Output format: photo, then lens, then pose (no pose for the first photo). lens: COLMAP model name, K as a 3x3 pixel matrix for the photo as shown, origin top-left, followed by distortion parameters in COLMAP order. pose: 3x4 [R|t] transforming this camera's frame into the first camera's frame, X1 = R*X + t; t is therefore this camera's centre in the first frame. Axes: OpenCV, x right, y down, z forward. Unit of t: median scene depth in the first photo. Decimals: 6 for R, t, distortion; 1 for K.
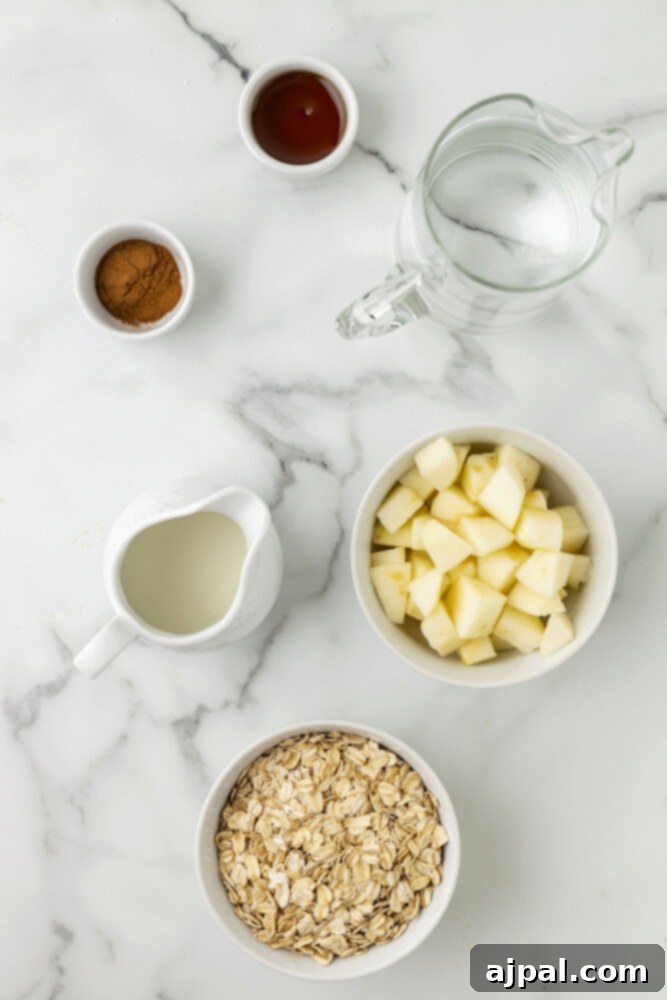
lens RADIAL K [[1543.2, 0, 333.5], [0, 1543.2, 500.0], [0, 0, 1]] dist [-0.009955, -0.049826]
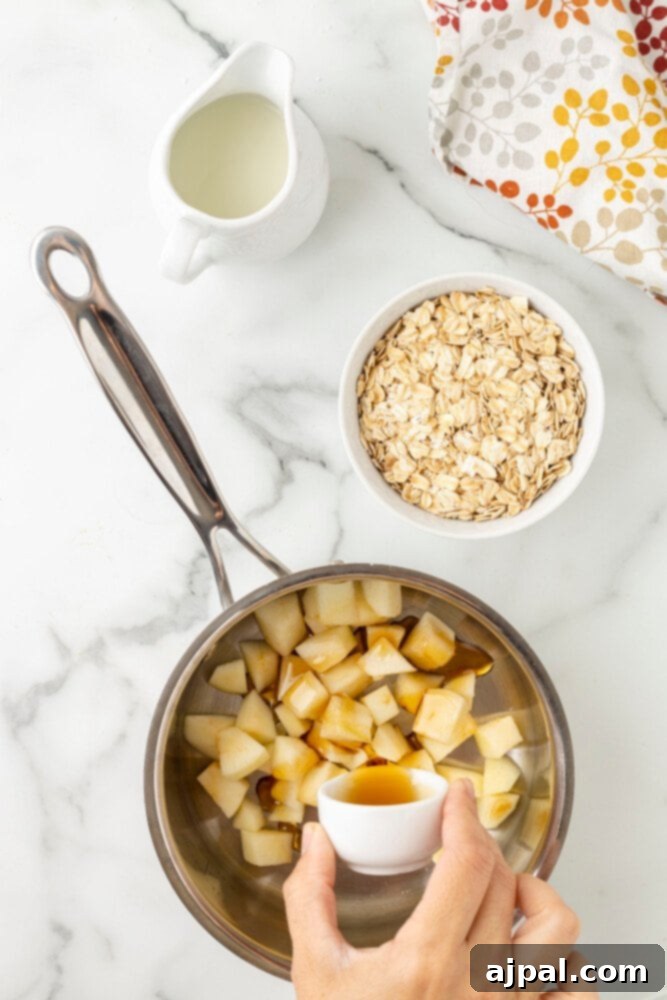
lens RADIAL K [[1543.2, 0, 333.5], [0, 1543.2, 500.0], [0, 0, 1]] dist [-0.009955, -0.049826]
pose [[0.525393, -0.850817, -0.008556, -0.092553], [0.849105, 0.524929, -0.058903, 0.240781], [0.054607, 0.023683, 0.998227, 0.008055]]
